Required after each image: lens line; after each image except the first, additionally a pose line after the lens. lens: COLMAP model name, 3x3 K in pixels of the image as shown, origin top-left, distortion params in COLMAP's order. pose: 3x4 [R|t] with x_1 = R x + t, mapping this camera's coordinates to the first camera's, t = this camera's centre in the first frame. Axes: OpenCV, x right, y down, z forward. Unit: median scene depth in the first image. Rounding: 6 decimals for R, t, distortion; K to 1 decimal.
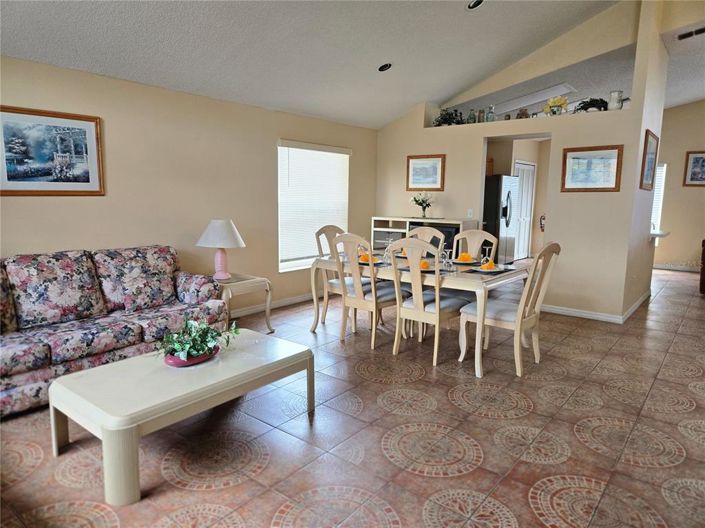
lens RADIAL K [[474.0, 0, 352.5], [0, 474.0, 264.0], [0, 0, 1]] dist [0.041222, -0.000773]
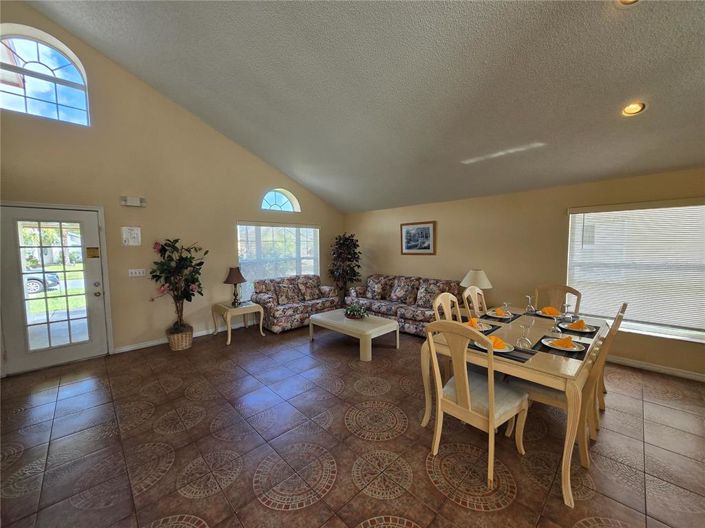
lens RADIAL K [[278.6, 0, 352.5], [0, 278.6, 264.0], [0, 0, 1]] dist [-0.000361, -0.000045]
pose [[-0.122079, 0.049560, -0.991282, 0.874701], [-0.139150, 0.988034, 0.066534, -0.143261], [0.982718, 0.146060, -0.113722, 0.833532]]
